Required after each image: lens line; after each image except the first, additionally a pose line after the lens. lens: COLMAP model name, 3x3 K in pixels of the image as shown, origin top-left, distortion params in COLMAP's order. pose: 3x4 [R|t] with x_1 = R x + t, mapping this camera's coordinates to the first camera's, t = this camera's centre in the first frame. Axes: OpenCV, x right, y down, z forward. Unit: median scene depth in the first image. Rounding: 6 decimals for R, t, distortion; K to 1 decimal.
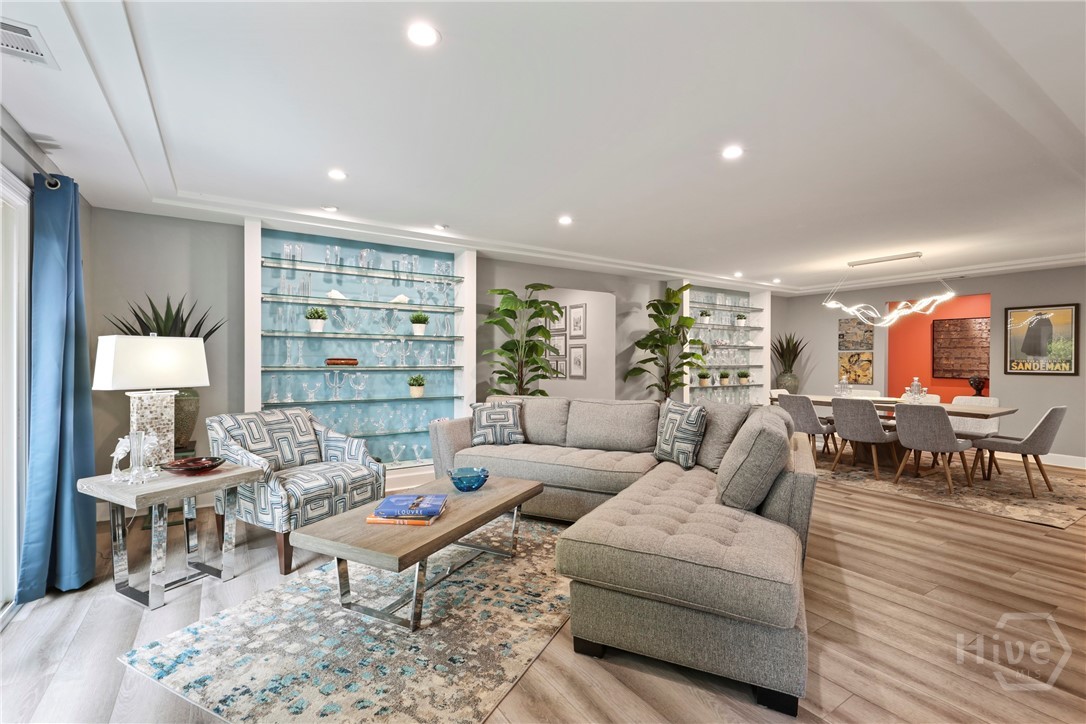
lens RADIAL K [[488.0, 0, 544.8], [0, 488.0, 363.7], [0, 0, 1]] dist [-0.002592, 0.000804]
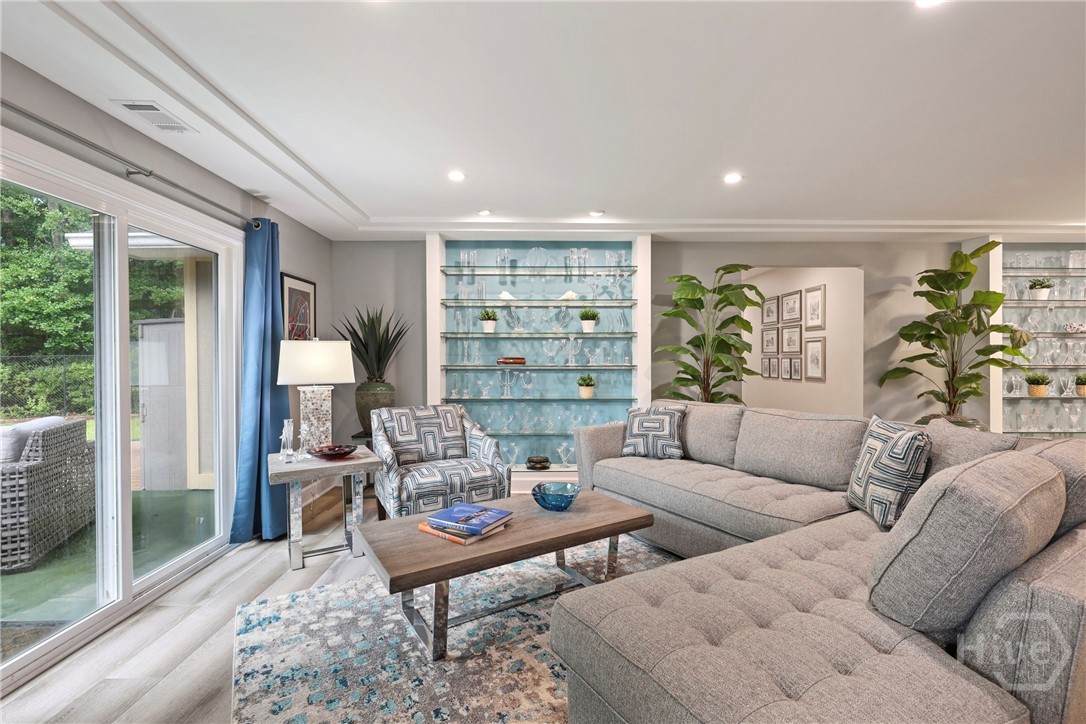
lens RADIAL K [[488.0, 0, 544.1], [0, 488.0, 362.8], [0, 0, 1]] dist [-0.002592, 0.000804]
pose [[0.846903, -0.000770, -0.531746, 0.222389], [0.001874, 0.999997, 0.001536, -0.001600], [0.531744, -0.002297, 0.846902, 0.200776]]
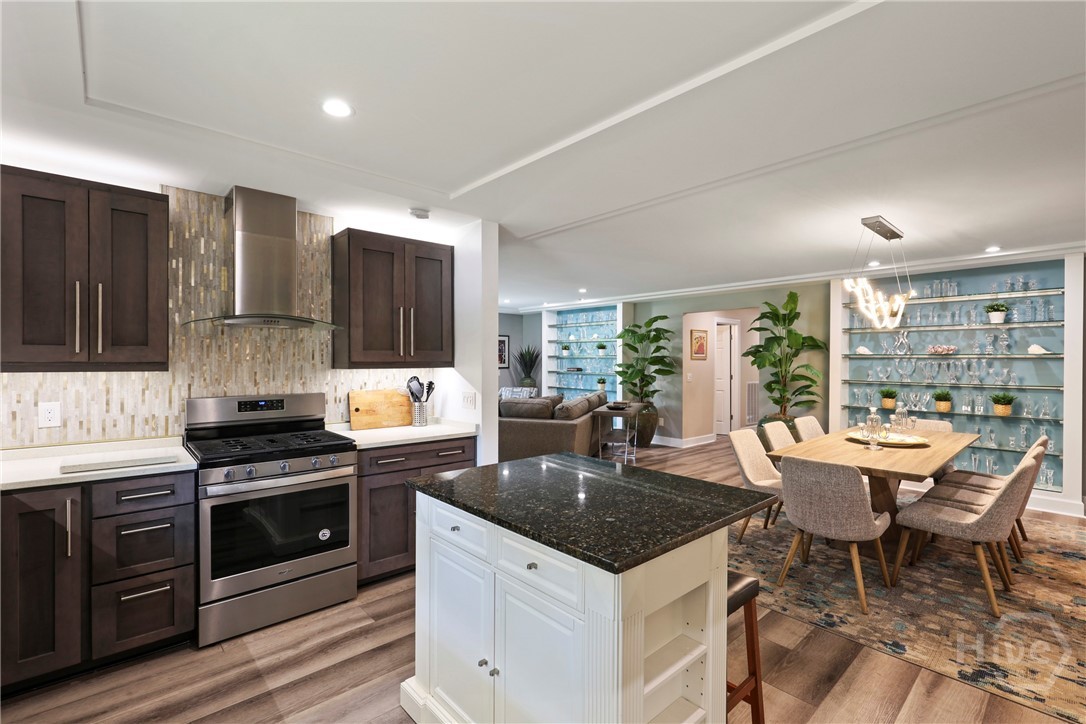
lens RADIAL K [[488.0, 0, 544.3], [0, 488.0, 361.8], [0, 0, 1]] dist [-0.002592, 0.000804]
pose [[0.152839, 0.000982, -0.988251, 1.933546], [-0.009492, 0.999955, -0.000474, -0.040990], [0.988205, 0.009453, 0.152842, 0.665498]]
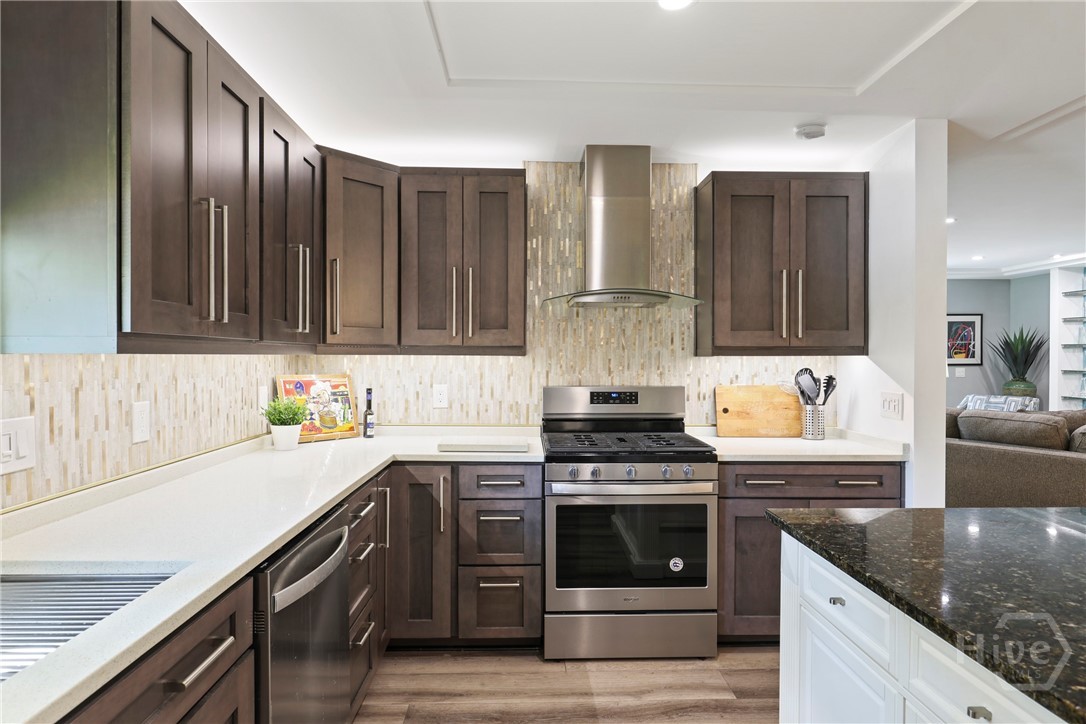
lens RADIAL K [[612.8, 0, 545.0], [0, 612.8, 361.3], [0, 0, 1]] dist [0.001182, -0.001824]
pose [[-0.519557, 0.003046, -0.854430, 1.857485], [-0.010242, 0.999900, 0.009793, -0.024051], [0.854374, 0.013839, -0.519474, 0.692820]]
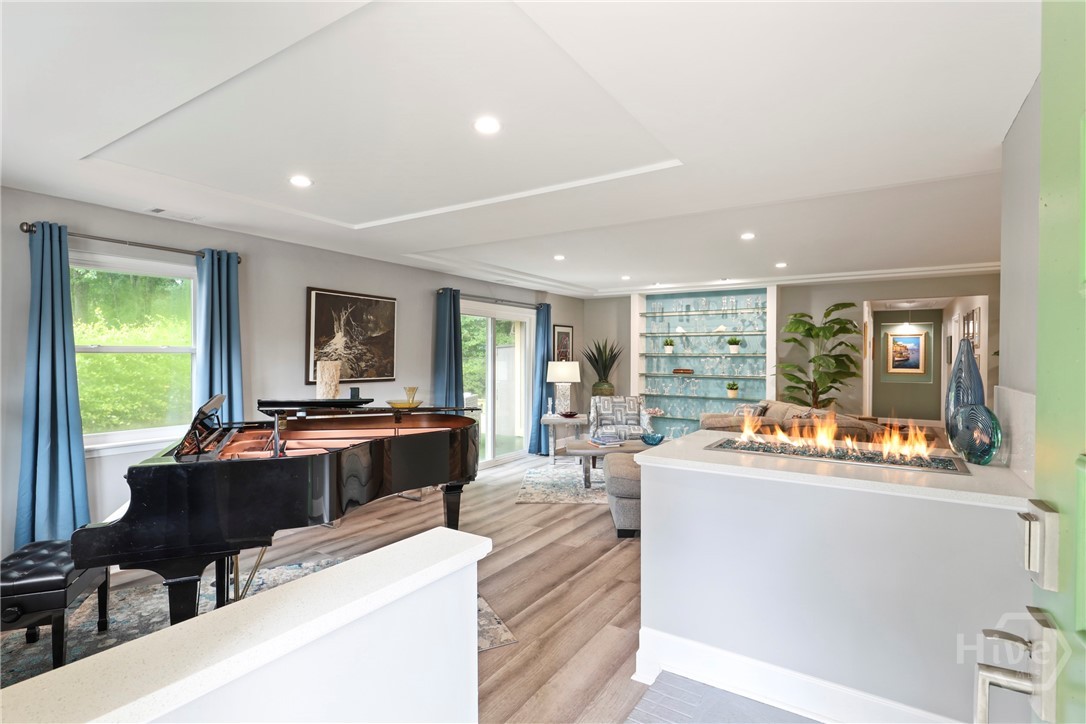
lens RADIAL K [[532.2, 0, 544.0], [0, 532.2, 363.1], [0, 0, 1]] dist [0.001787, -0.003475]
pose [[0.406009, 0.008952, -0.913825, 1.178894], [-0.010015, 0.999936, 0.005346, -0.042893], [0.913814, 0.006981, 0.406072, -0.144073]]
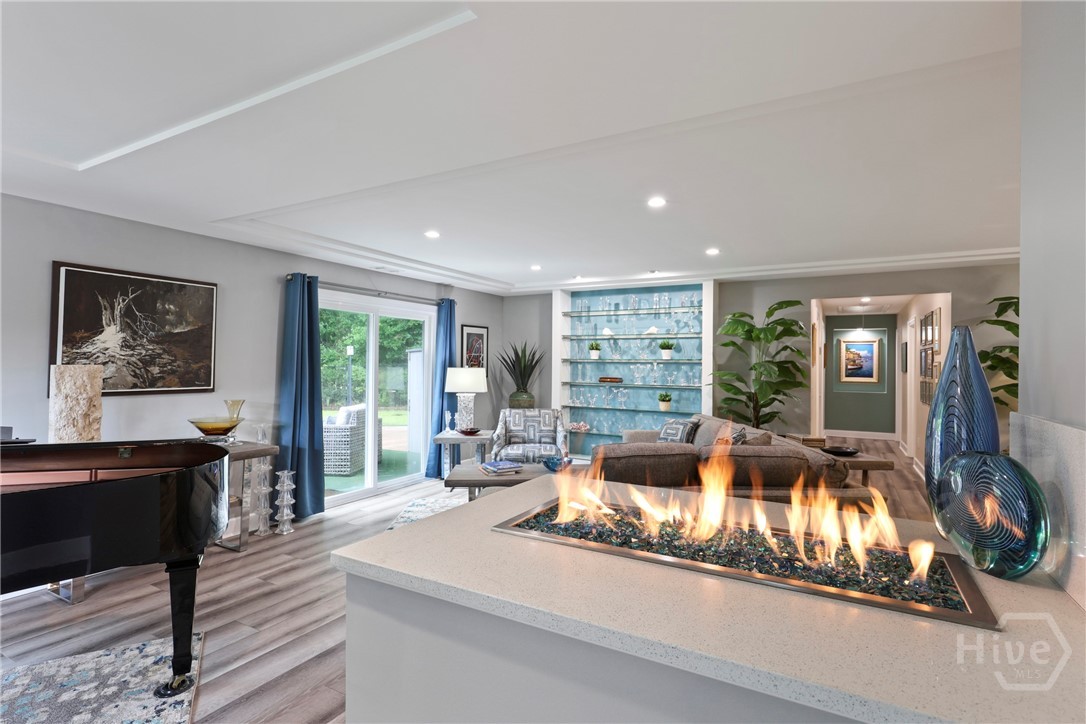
lens RADIAL K [[532.2, 0, 543.9], [0, 532.2, 362.8], [0, 0, 1]] dist [0.001787, -0.003475]
pose [[0.461828, -0.001556, -0.886968, 0.986224], [-0.014829, 0.999845, -0.009476, -0.042303], [0.886846, 0.017529, 0.461733, 0.169369]]
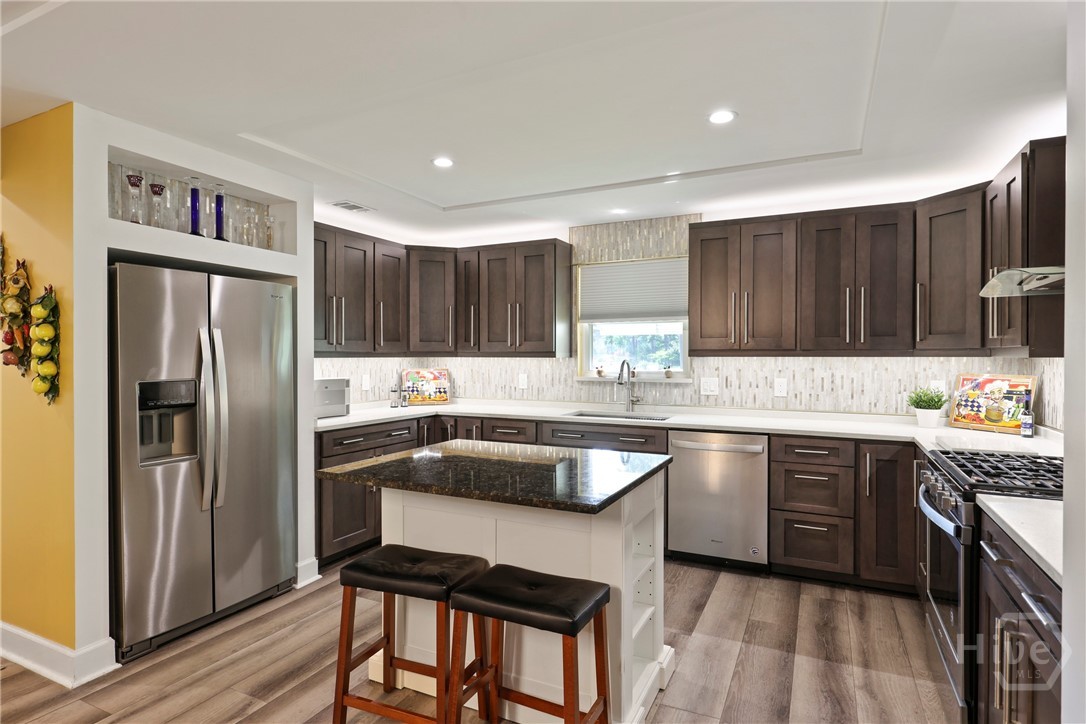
lens RADIAL K [[573.9, 0, 540.3], [0, 573.9, 360.8], [0, 0, 1]] dist [-0.002563, -0.001170]
pose [[-0.505066, -0.009640, 0.863027, 0.907036], [0.003672, 0.999905, 0.013318, -0.029950], [-0.863073, 0.009896, -0.504983, 1.054813]]
